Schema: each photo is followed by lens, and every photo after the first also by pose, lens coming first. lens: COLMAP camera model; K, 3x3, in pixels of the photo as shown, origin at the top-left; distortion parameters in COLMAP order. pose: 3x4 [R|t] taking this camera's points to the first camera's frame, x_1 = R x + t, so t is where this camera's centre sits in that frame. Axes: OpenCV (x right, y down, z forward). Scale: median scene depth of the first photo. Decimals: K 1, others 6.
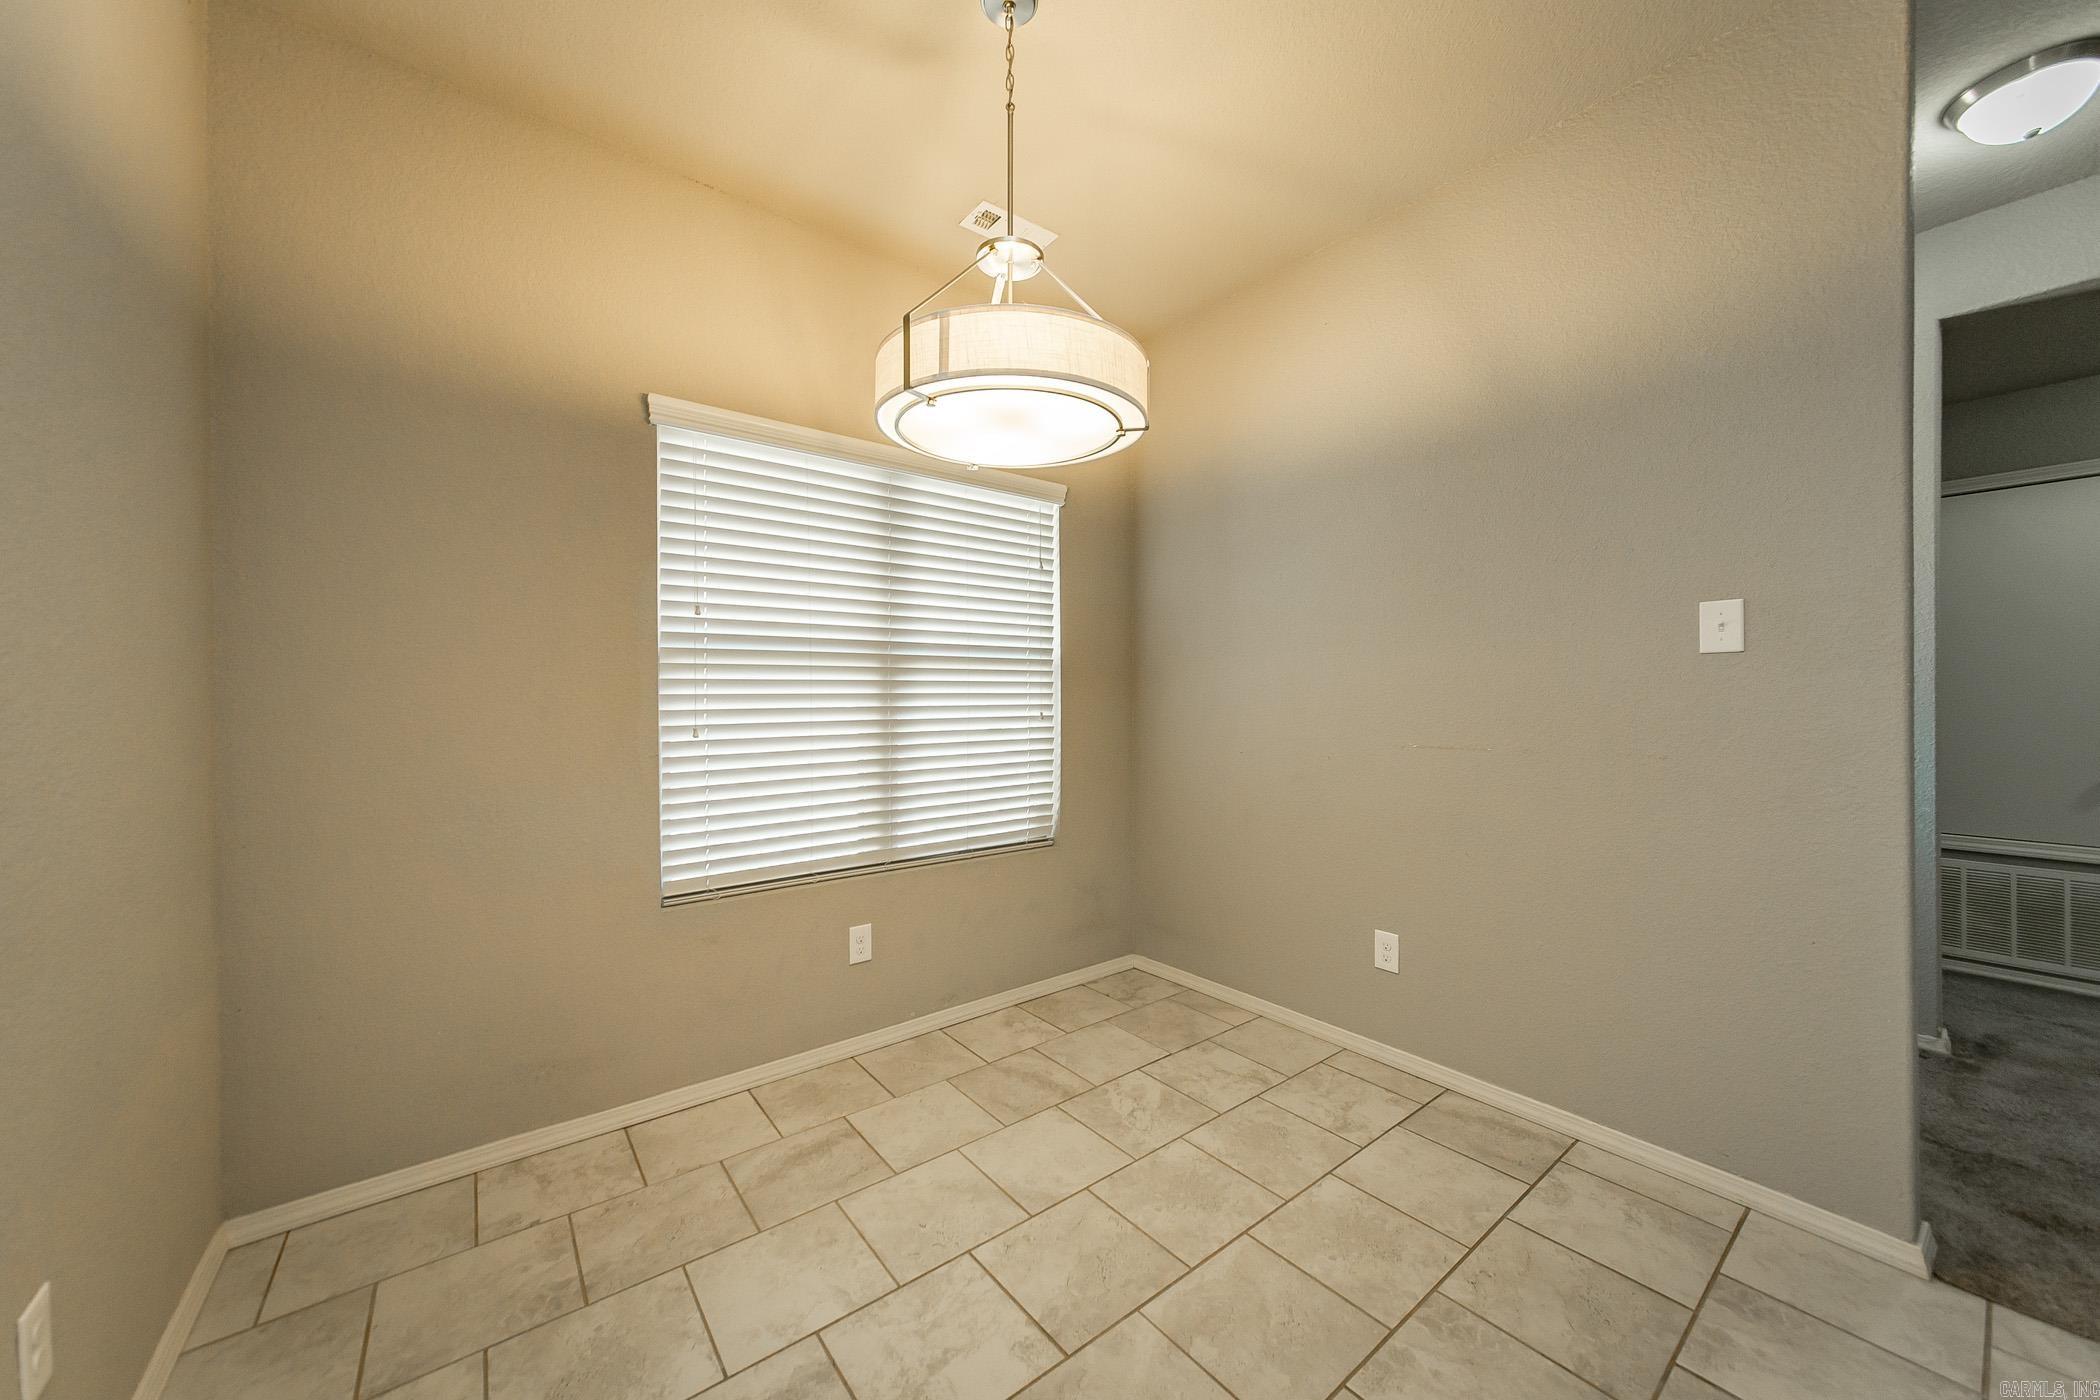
lens RADIAL K [[759.7, 0, 1057.1], [0, 759.7, 703.9], [0, 0, 1]] dist [-0.007332, 0.001554]
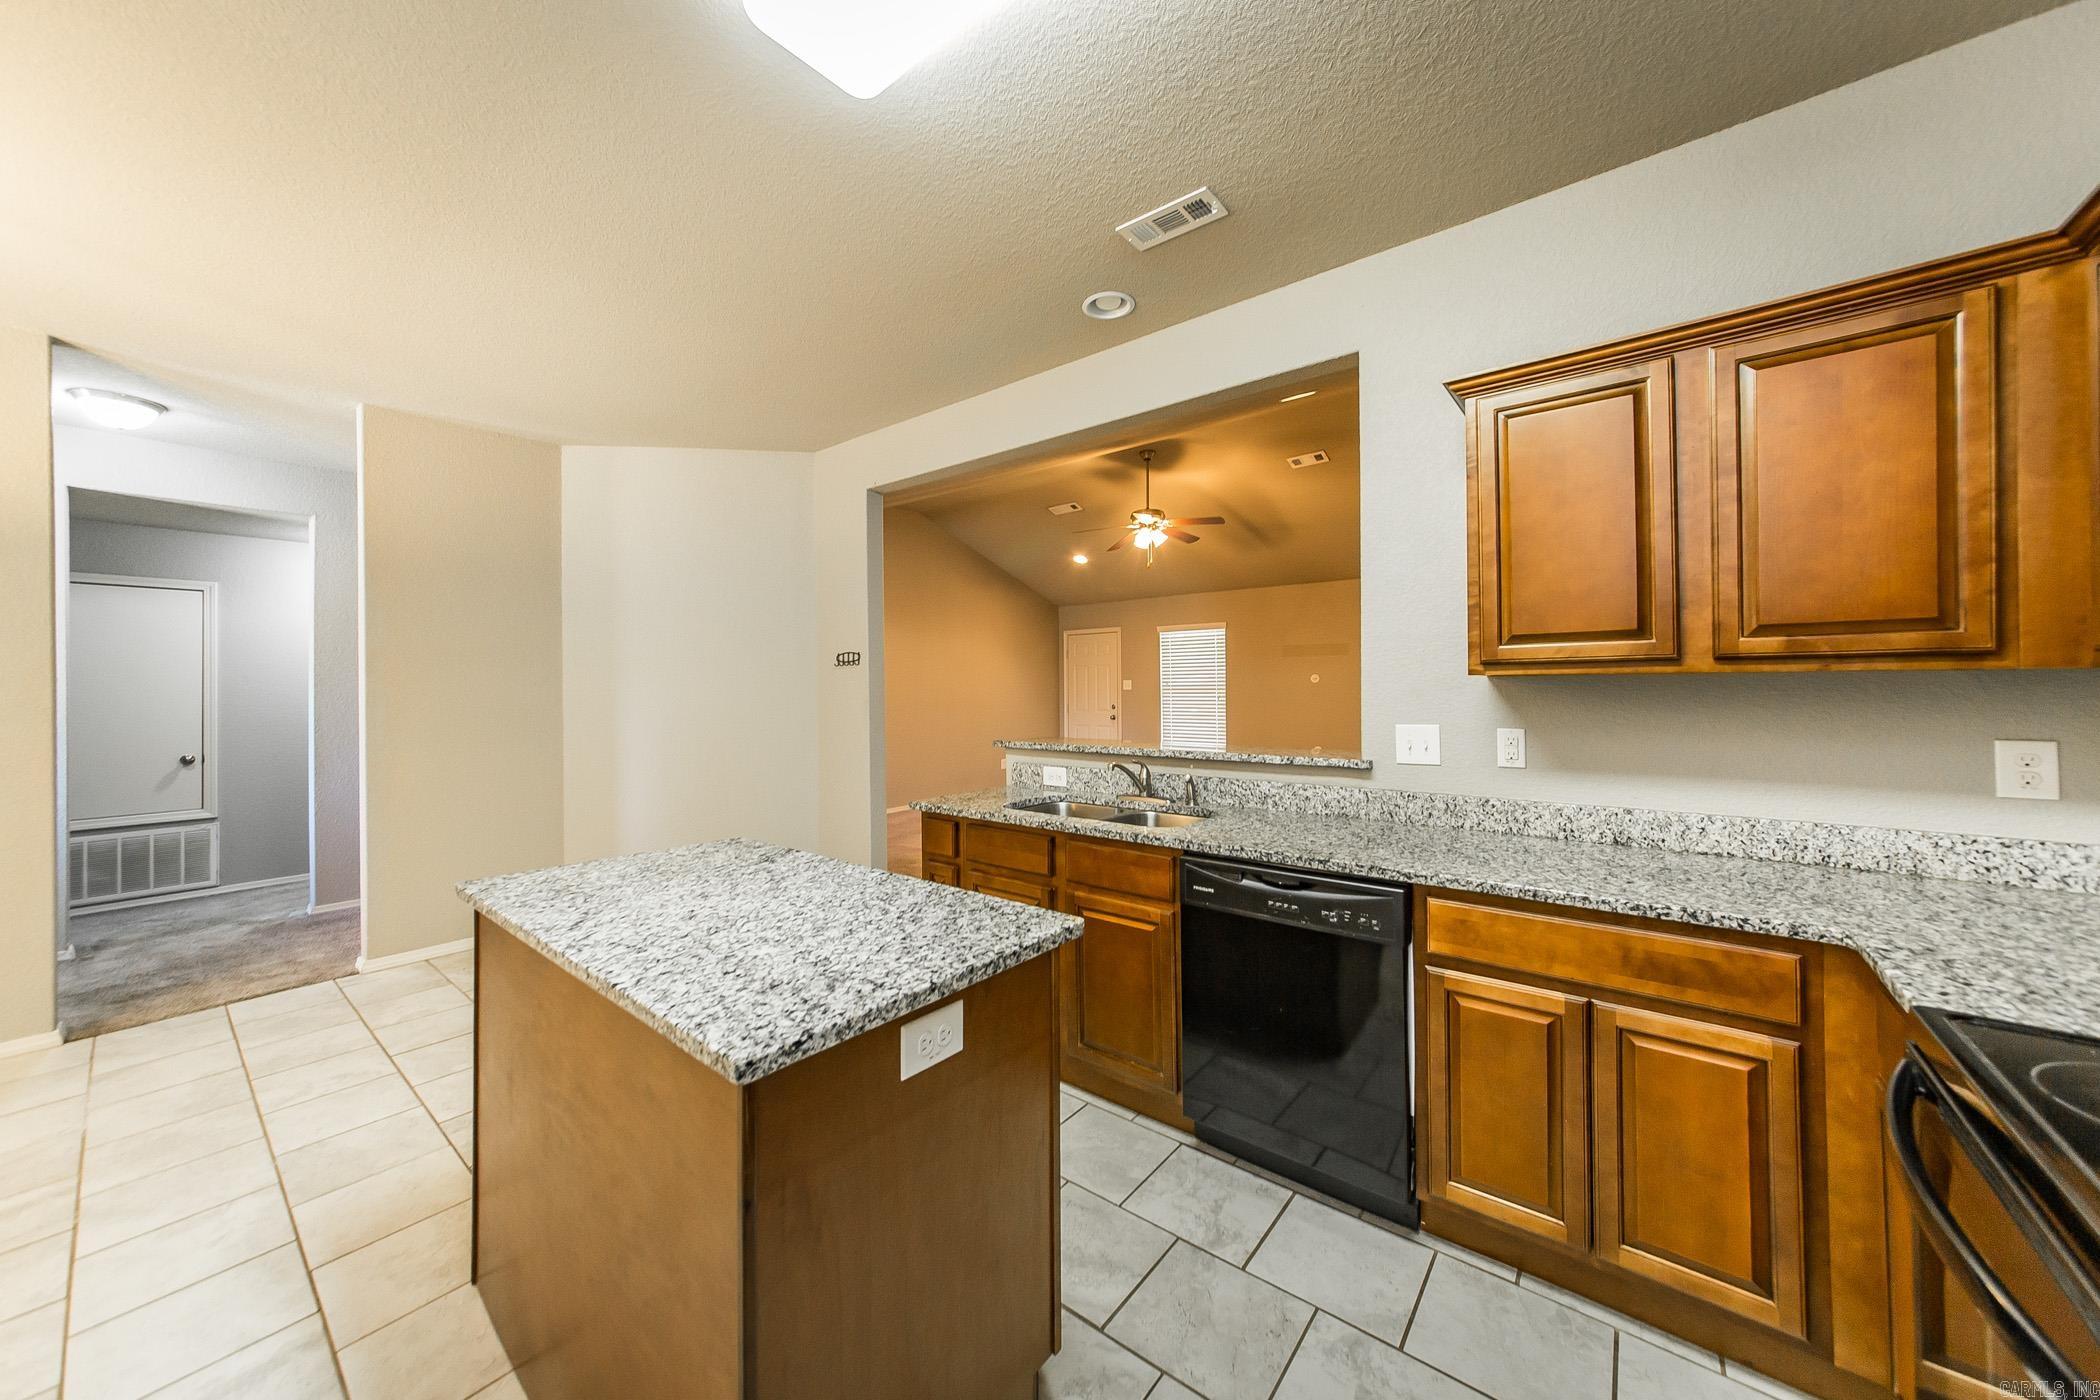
lens RADIAL K [[759.7, 0, 1059.2], [0, 759.7, 678.8], [0, 0, 1]] dist [-0.007332, 0.001554]
pose [[-0.213627, 0.016837, 0.976770, -0.784245], [0.017520, 0.999757, -0.013401, -0.055644], [-0.976758, 0.014250, -0.213870, -0.664725]]
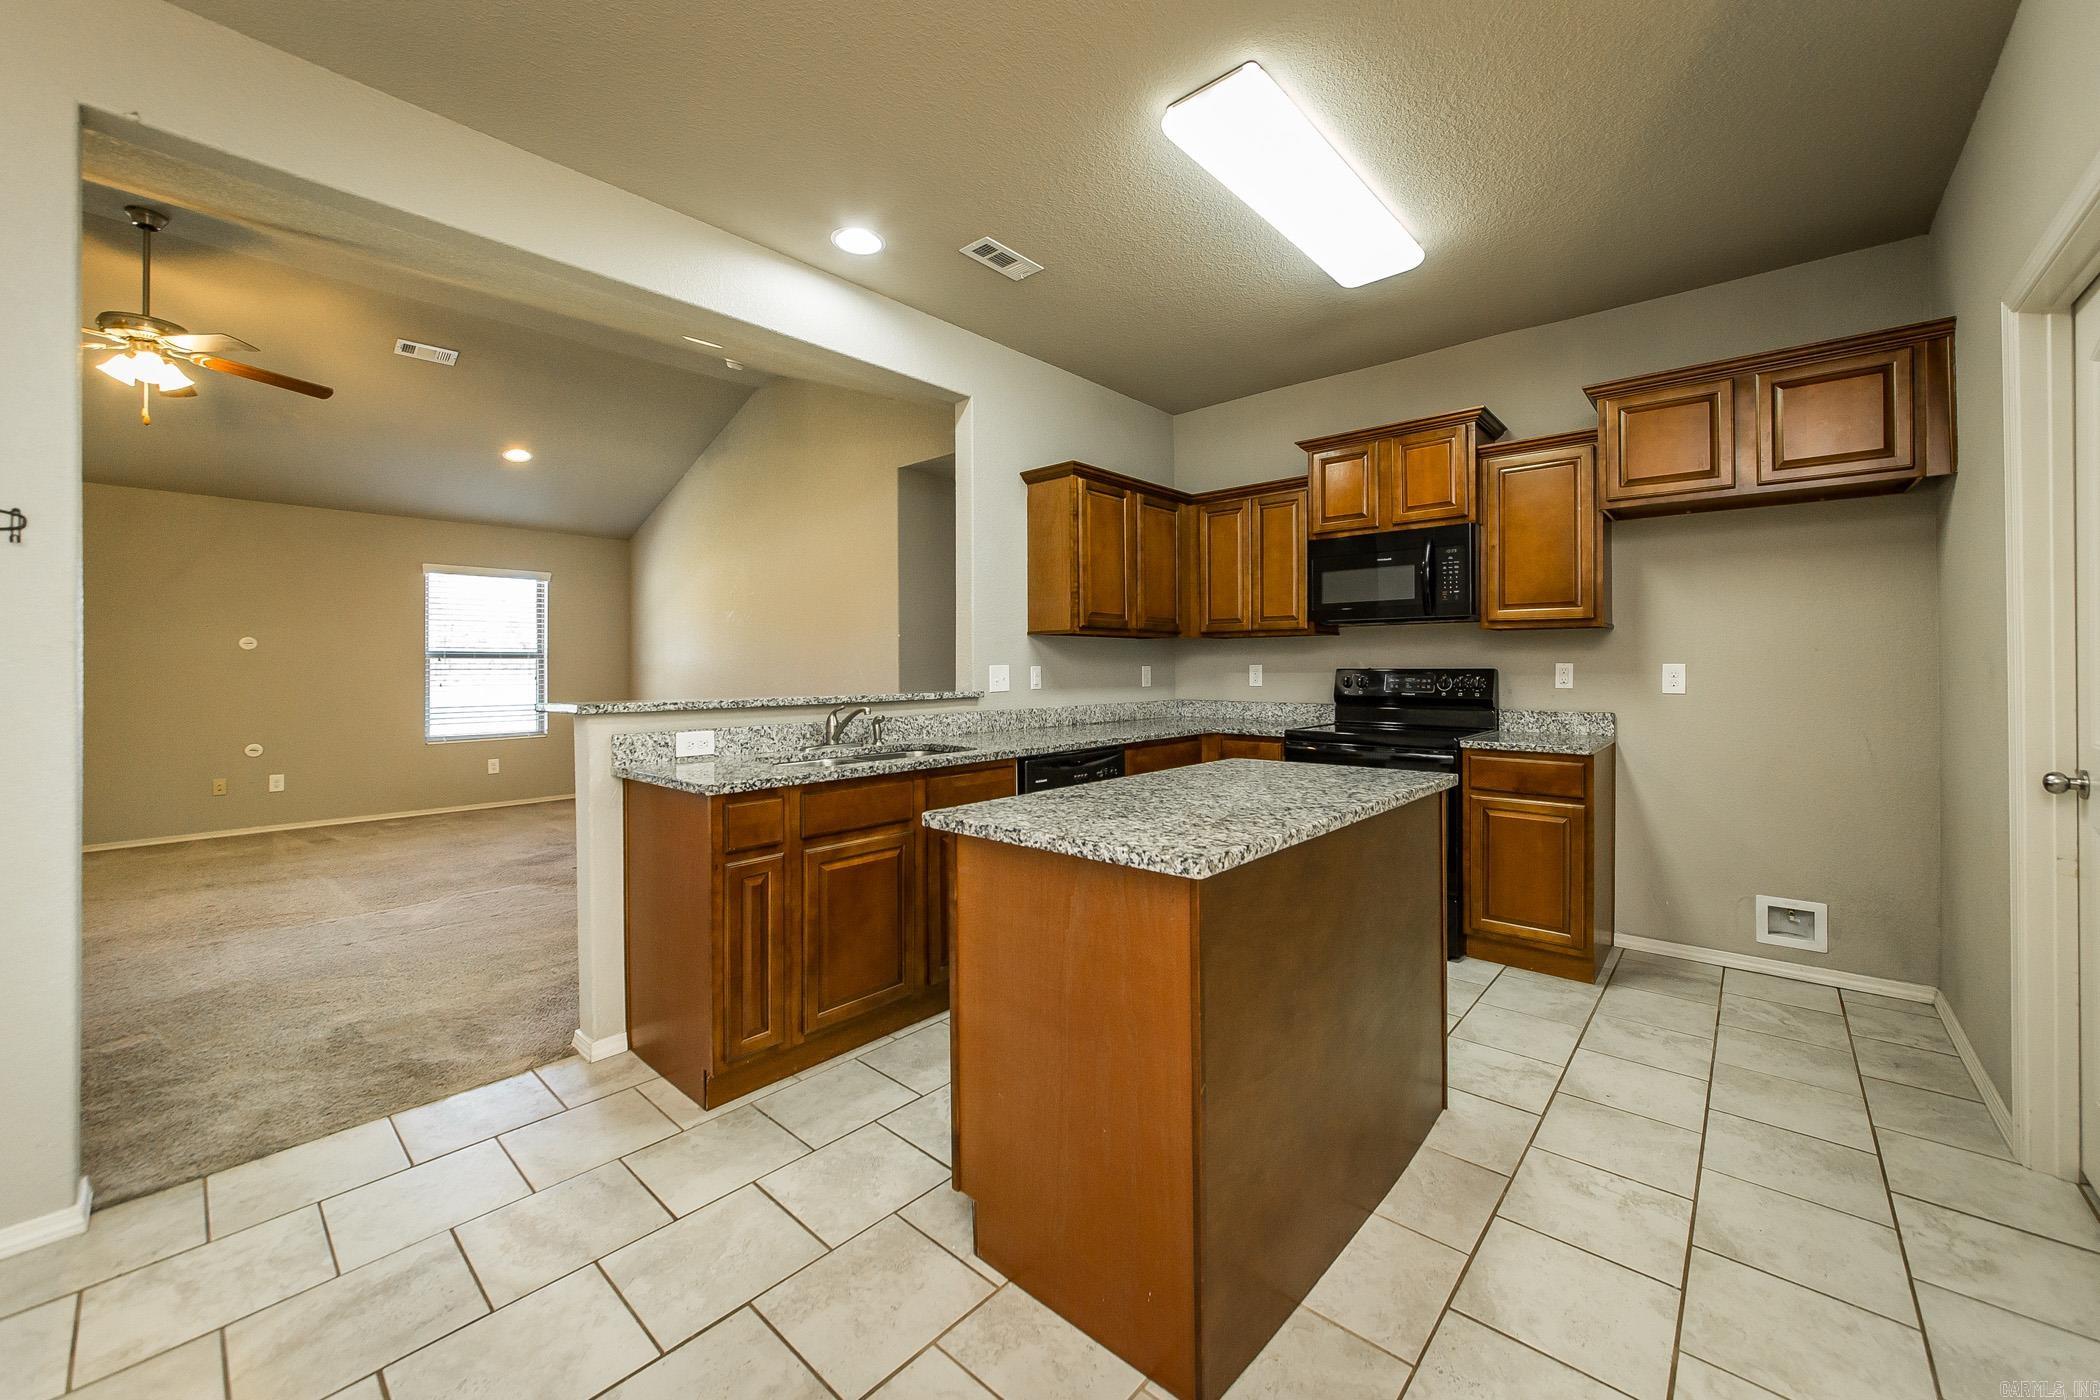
lens RADIAL K [[786.8, 0, 1083.9], [0, 786.8, 653.8], [0, 0, 1]] dist [-0.007006, -0.000644]
pose [[-0.983152, 0.005960, -0.182695, 0.188777], [0.007156, 0.999957, -0.005891, -0.014603], [0.182652, -0.007100, -0.983152, 0.207301]]
